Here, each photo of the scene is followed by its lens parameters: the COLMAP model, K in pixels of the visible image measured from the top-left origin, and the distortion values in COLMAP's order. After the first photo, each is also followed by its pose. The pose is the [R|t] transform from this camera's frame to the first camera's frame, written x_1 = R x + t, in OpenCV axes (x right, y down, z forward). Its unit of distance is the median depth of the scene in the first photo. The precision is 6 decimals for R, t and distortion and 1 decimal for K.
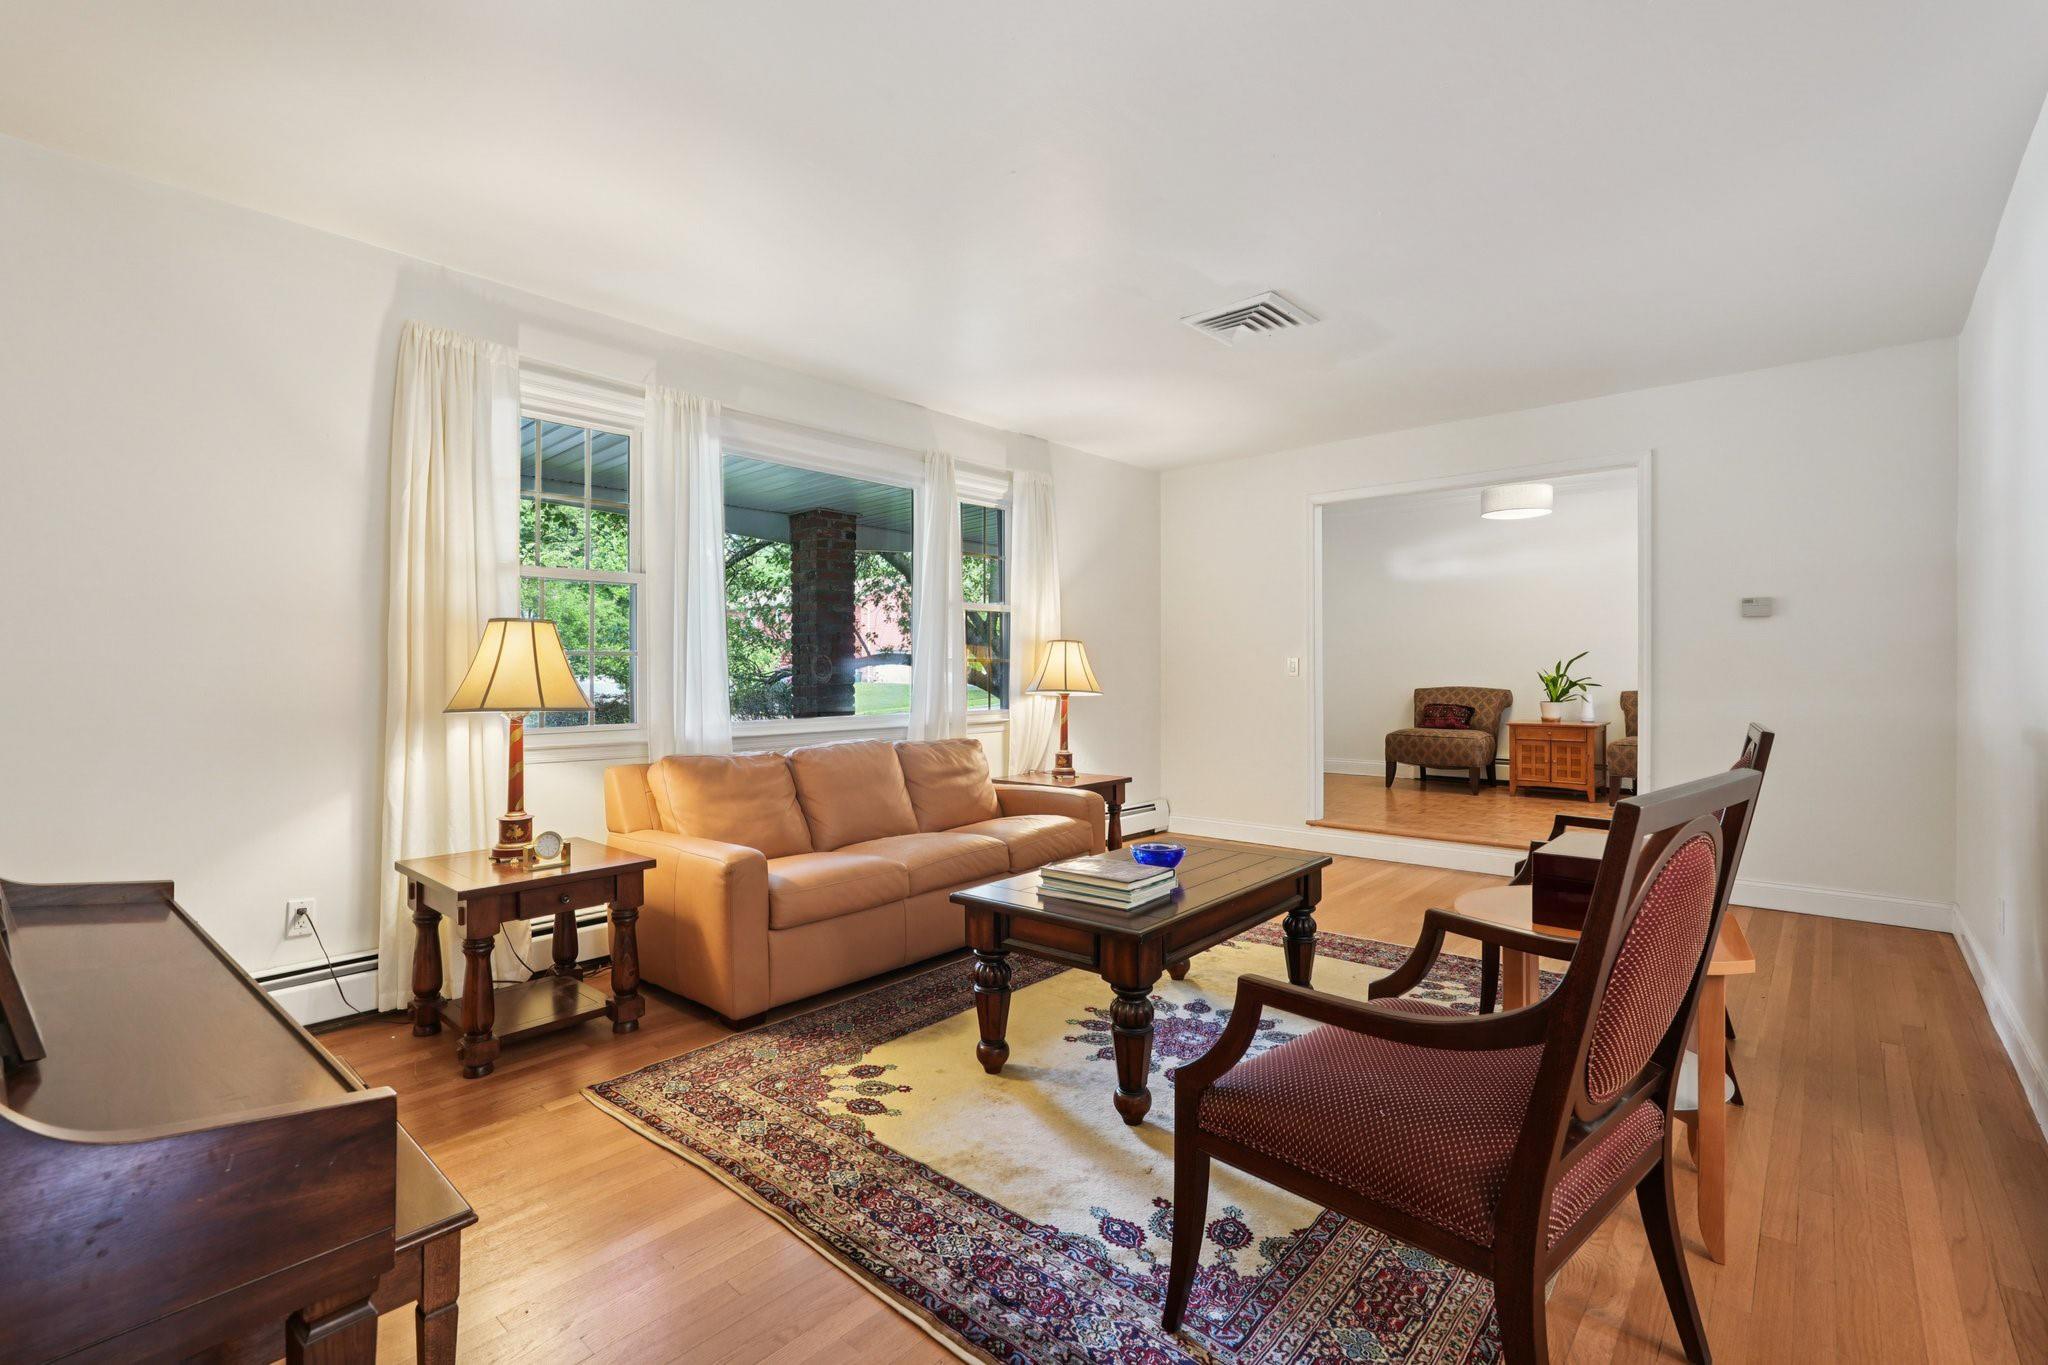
lens RADIAL K [[921.8, 0, 1024.0], [0, 921.8, 682.5], [0, 0, 1]] dist [-0.022683, 0.011701]
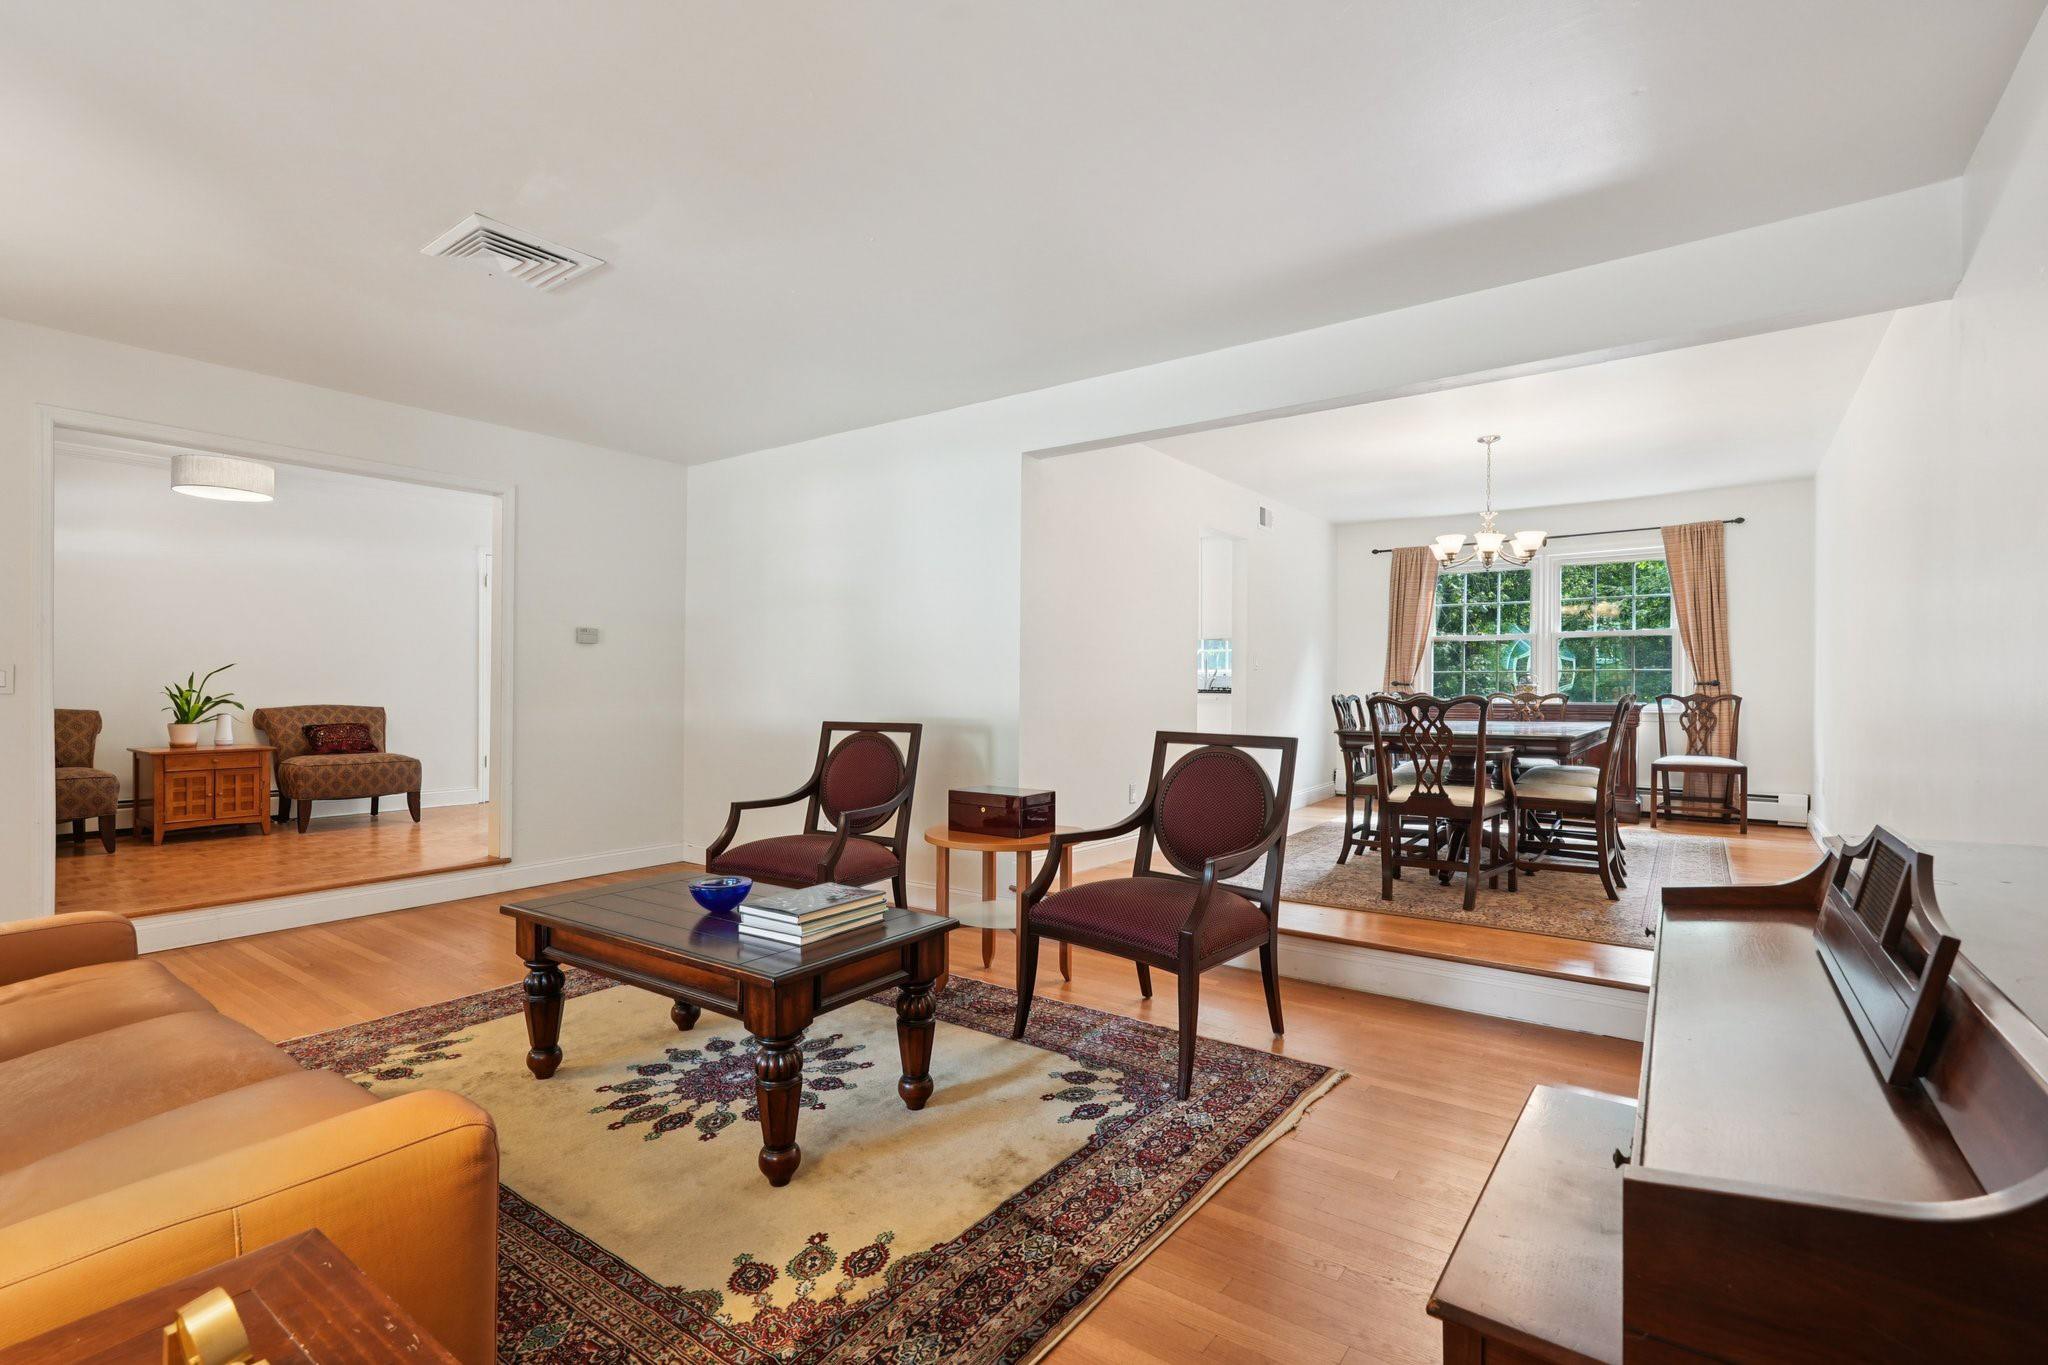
lens RADIAL K [[946.5, 0, 1033.7], [0, 946.5, 689.7], [0, 0, 1]] dist [-0.023048, 0.012938]
pose [[-0.100477, -0.001478, 0.994938, -0.424708], [0.009975, 0.999947, 0.002493, -0.004967], [-0.994889, 0.010175, -0.100457, 0.413986]]
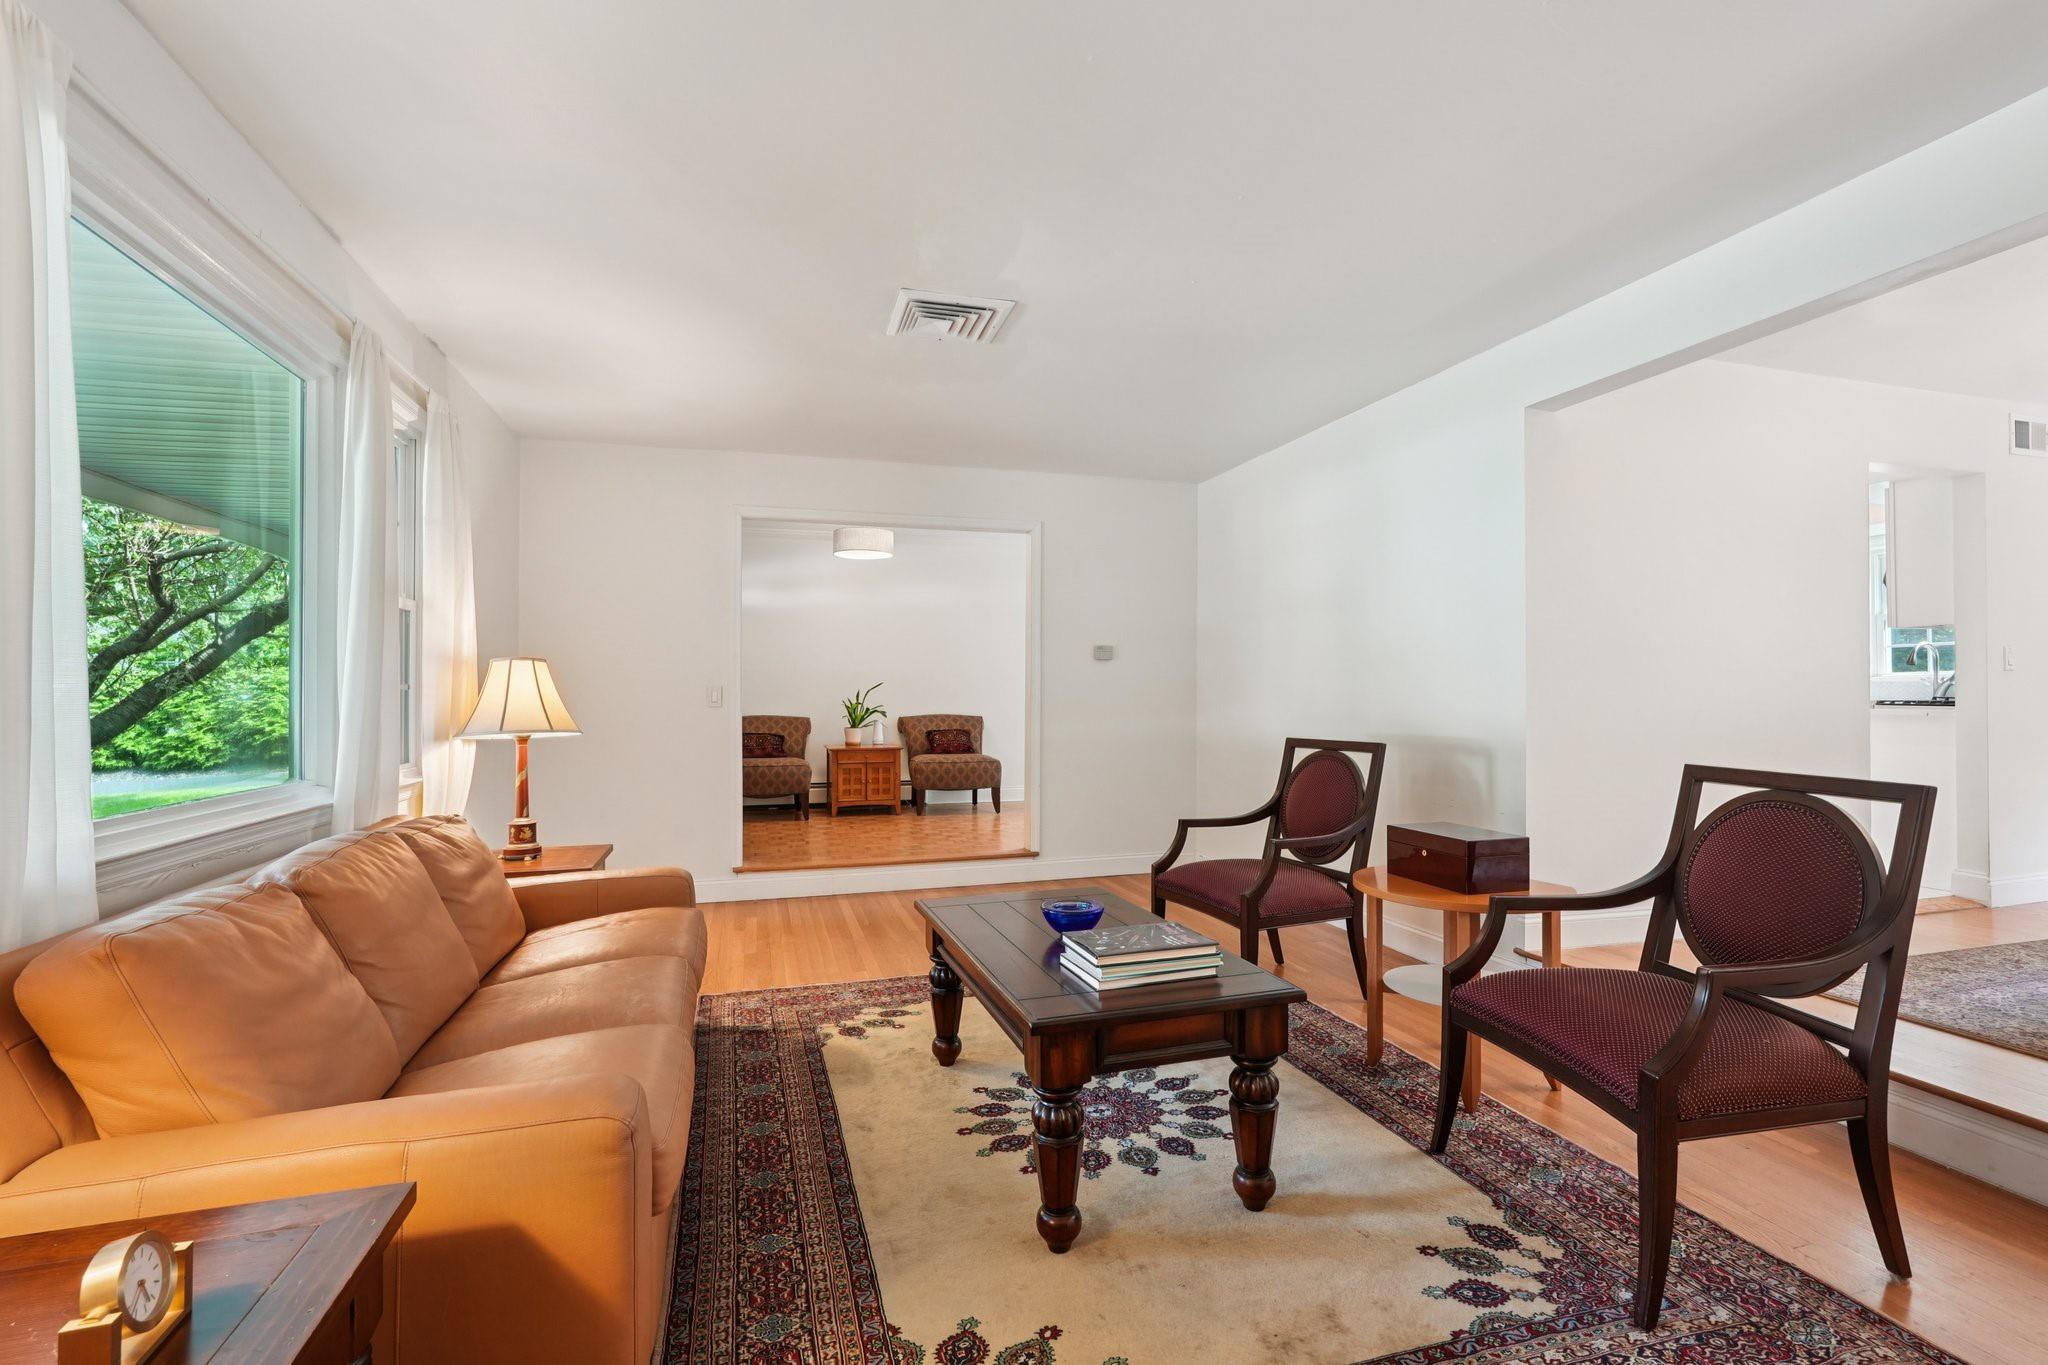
lens RADIAL K [[921.8, 0, 1024.0], [0, 921.8, 682.5], [0, 0, 1]] dist [-0.022683, 0.011701]
pose [[0.527488, 0.012948, 0.849464, -0.328275], [0.012255, 0.999664, -0.022847, -0.006976], [-0.849474, 0.022461, 0.527152, 0.302699]]
